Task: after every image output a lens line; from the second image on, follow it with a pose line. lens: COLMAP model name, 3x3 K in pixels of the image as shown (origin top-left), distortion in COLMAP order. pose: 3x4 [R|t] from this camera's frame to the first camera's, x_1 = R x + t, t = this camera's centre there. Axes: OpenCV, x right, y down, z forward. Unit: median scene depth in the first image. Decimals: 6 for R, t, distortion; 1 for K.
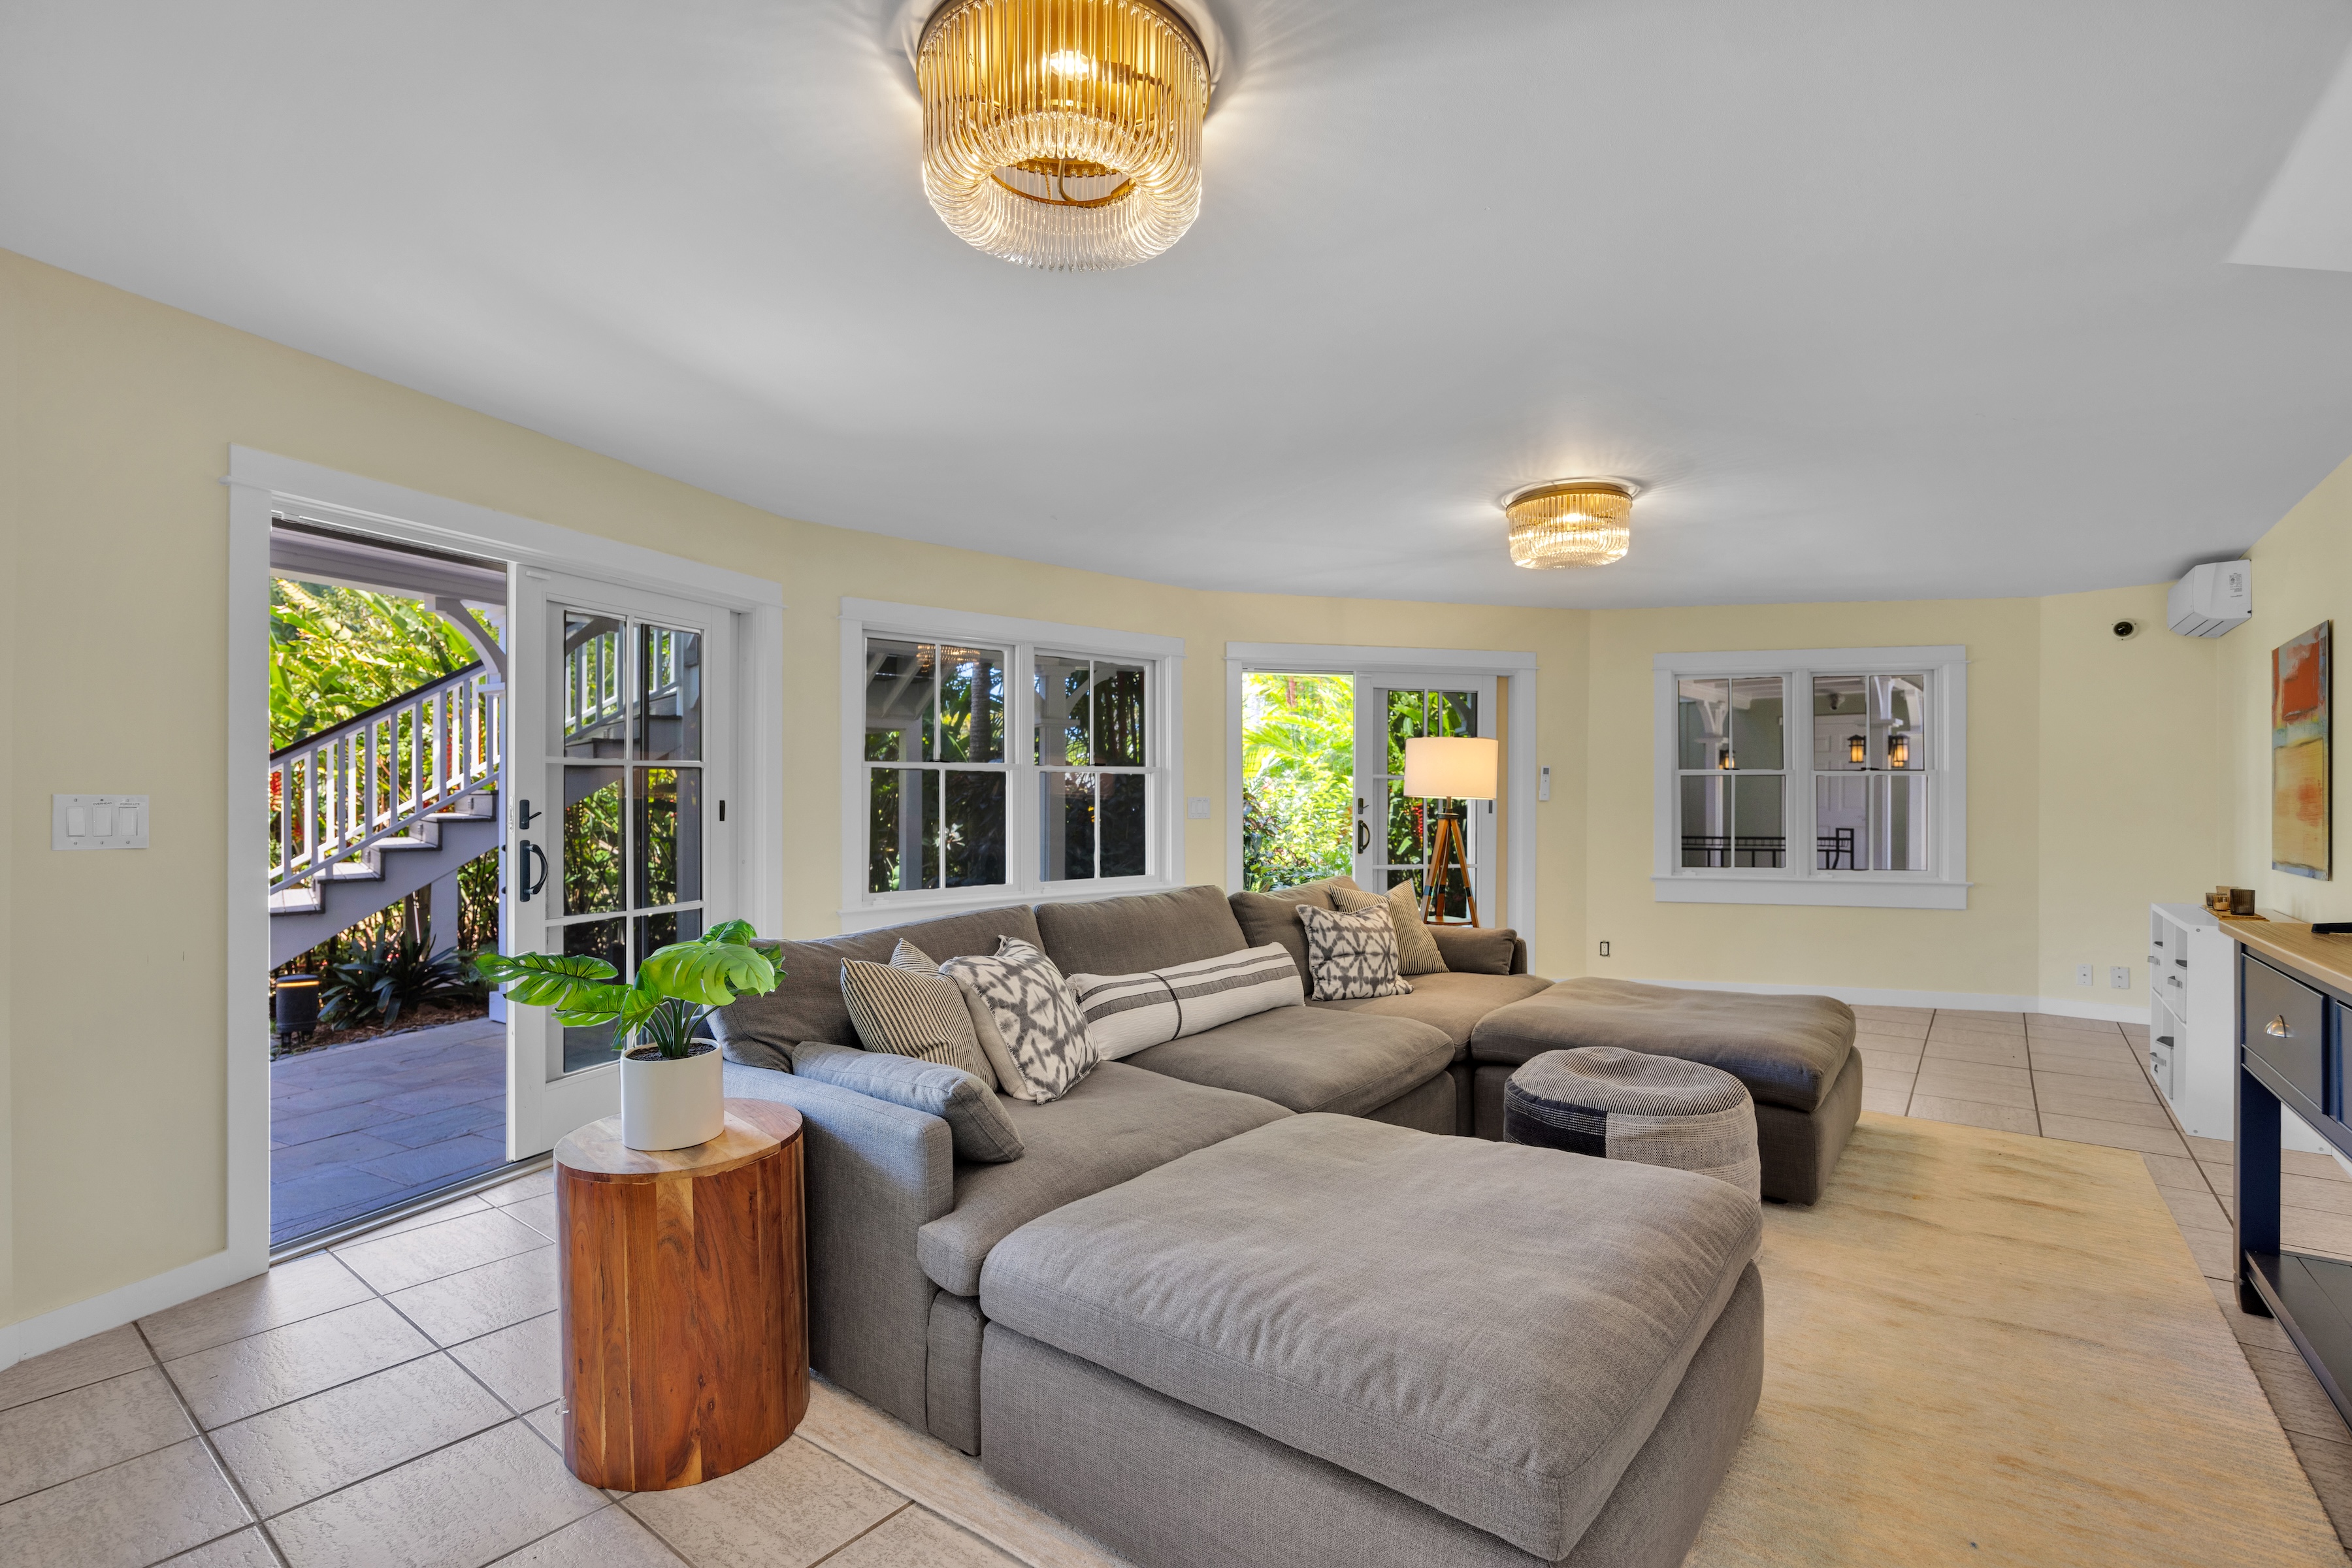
lens RADIAL K [[1078.6, 0, 1179.0], [0, 1078.6, 788.4], [0, 0, 1]] dist [-0.011034, 0.000096]
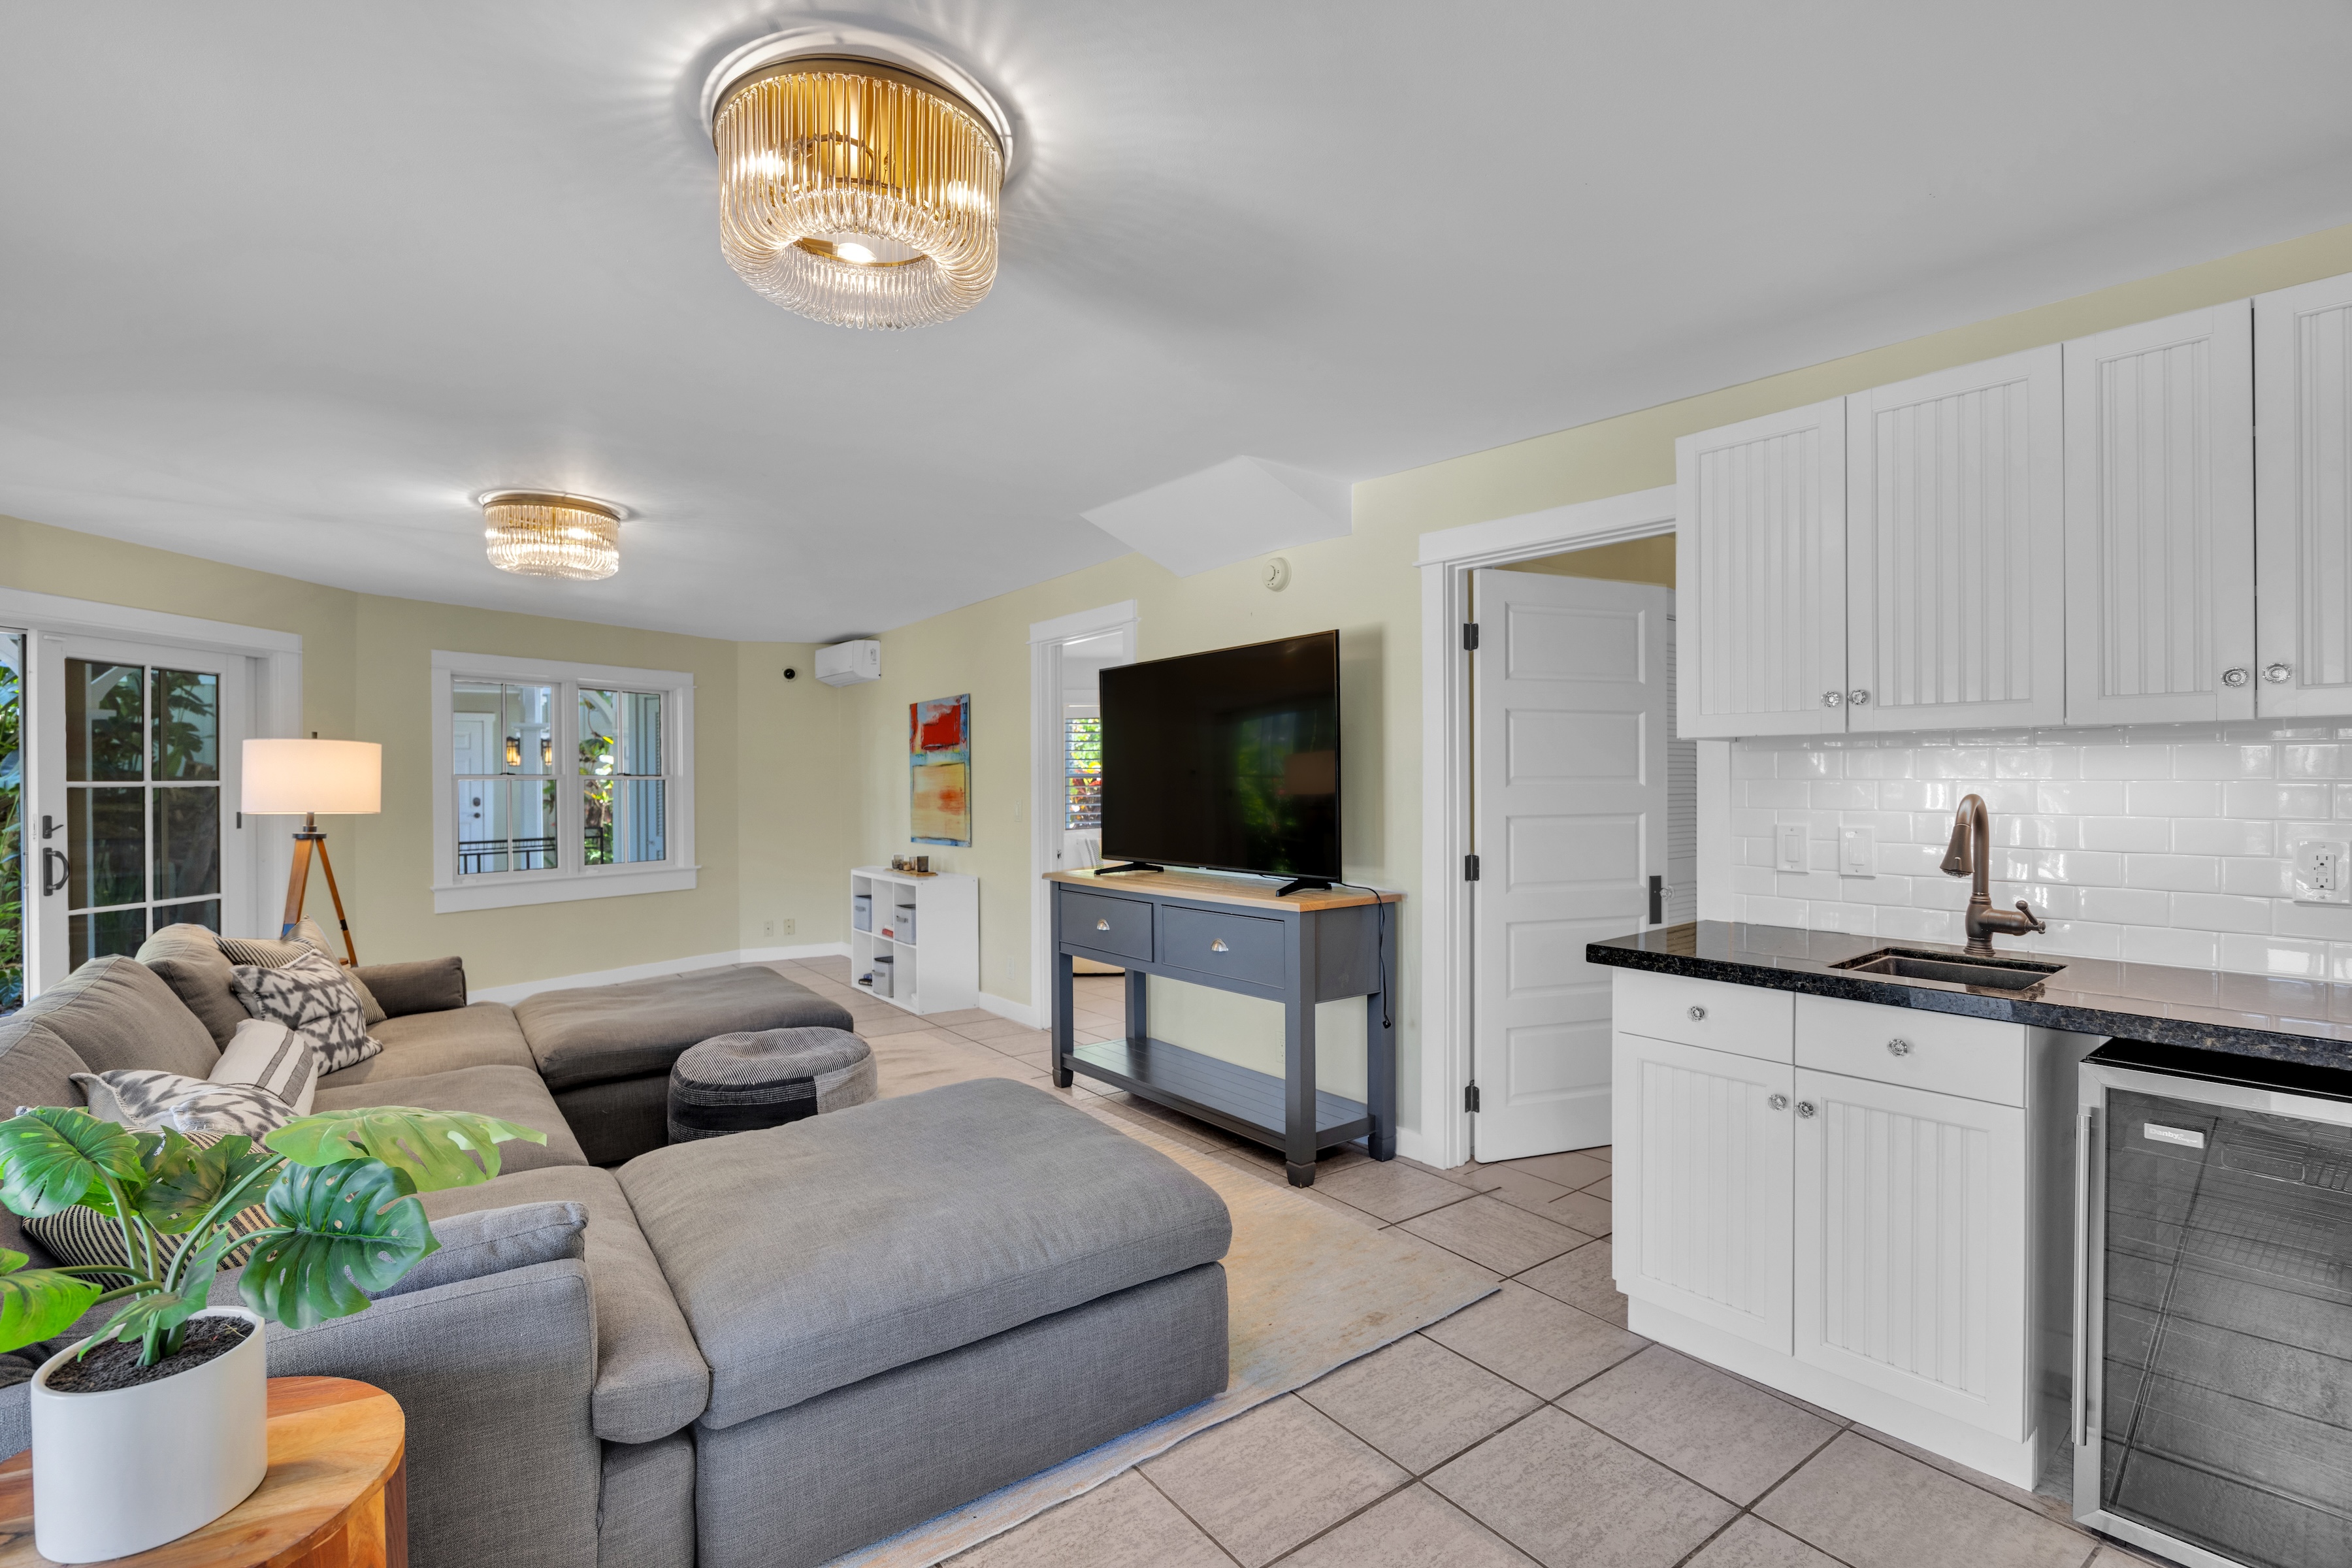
lens RADIAL K [[1078.6, 0, 1181.7], [0, 1078.6, 785.3], [0, 0, 1]] dist [-0.011034, 0.000096]
pose [[0.278602, -0.007939, 0.960374, -0.421658], [0.000125, 0.999966, 0.008230, -0.022943], [-0.960407, -0.002173, 0.278593, 0.175557]]
